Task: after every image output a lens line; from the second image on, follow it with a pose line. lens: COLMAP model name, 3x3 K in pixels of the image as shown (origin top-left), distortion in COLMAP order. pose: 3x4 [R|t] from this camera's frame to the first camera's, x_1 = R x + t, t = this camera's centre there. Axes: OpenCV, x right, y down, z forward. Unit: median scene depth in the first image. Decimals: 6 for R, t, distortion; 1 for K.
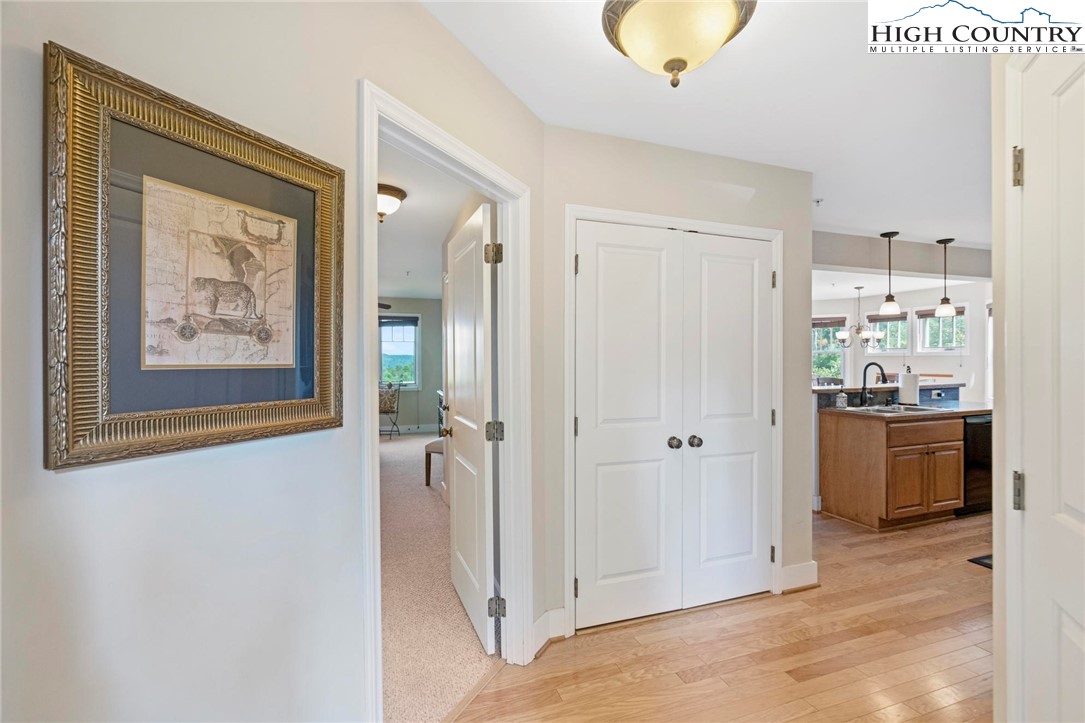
lens RADIAL K [[489.4, 0, 535.4], [0, 489.4, 362.5], [0, 0, 1]] dist [-0.014714, 0.006431]
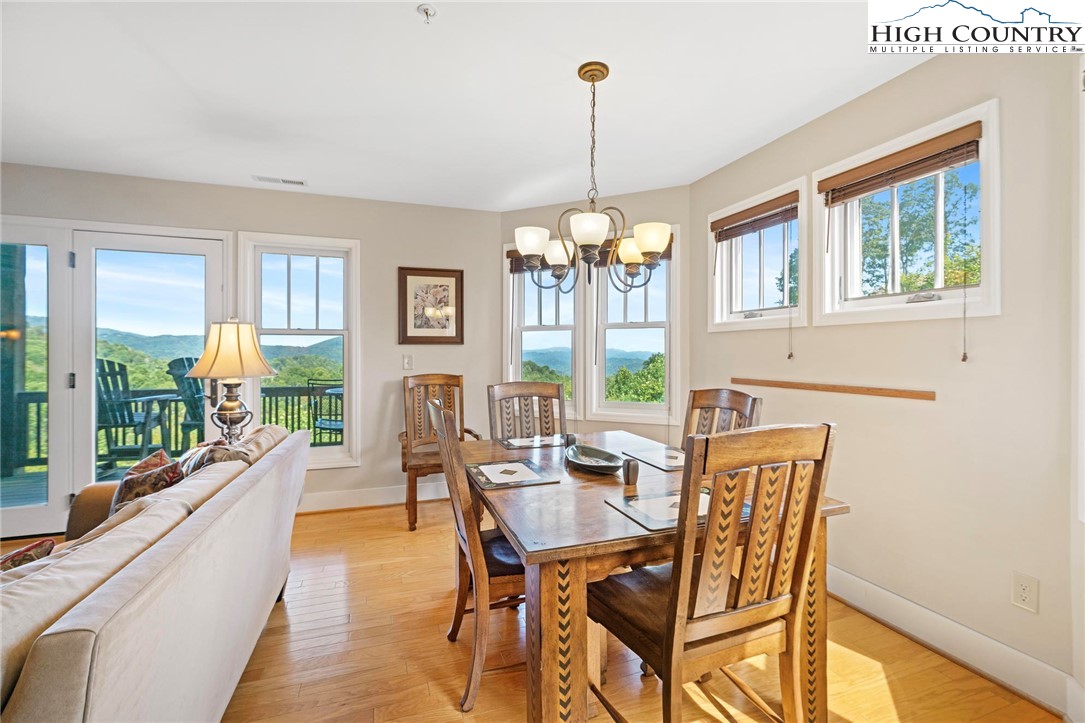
lens RADIAL K [[489.4, 0, 555.0], [0, 489.4, 351.8], [0, 0, 1]] dist [-0.014714, 0.006431]
pose [[0.999773, 0.007663, 0.019882, 1.033945], [-0.007451, 0.999915, -0.010716, 0.010608], [-0.019962, 0.010565, 0.999745, 1.183337]]
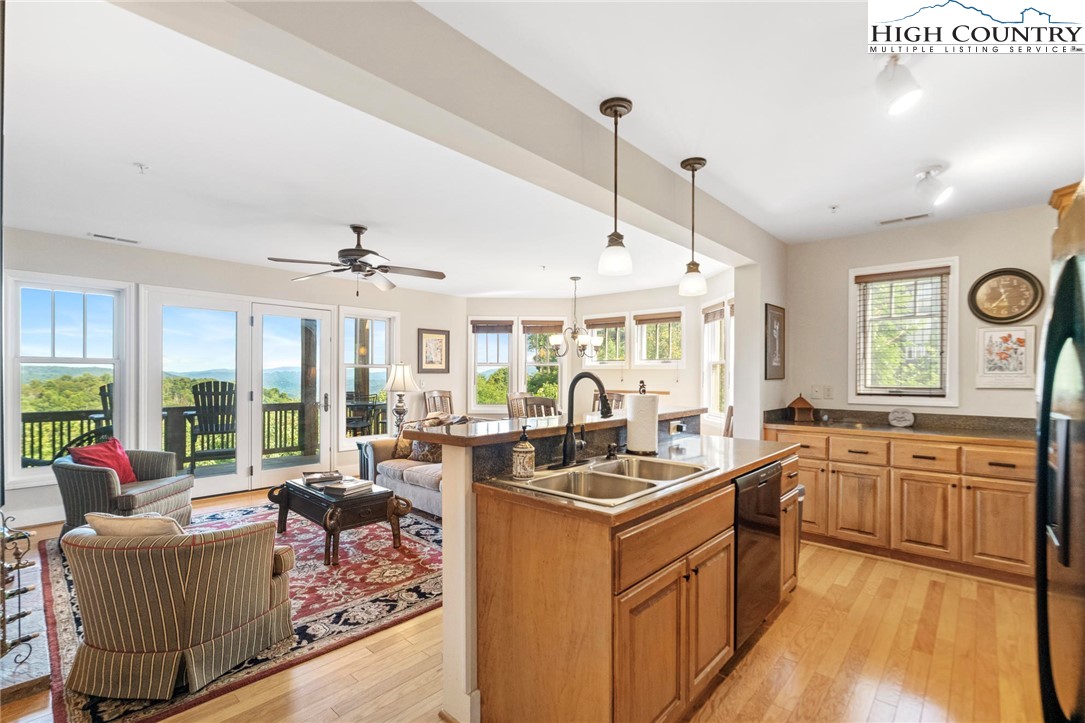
lens RADIAL K [[489.4, 0, 549.1], [0, 489.4, 368.8], [0, 0, 1]] dist [-0.014714, 0.006431]
pose [[0.869037, 0.016636, 0.494467, 0.417713], [-0.006264, 0.999724, -0.022625, 0.007946], [-0.494708, 0.016565, 0.868902, 0.591119]]
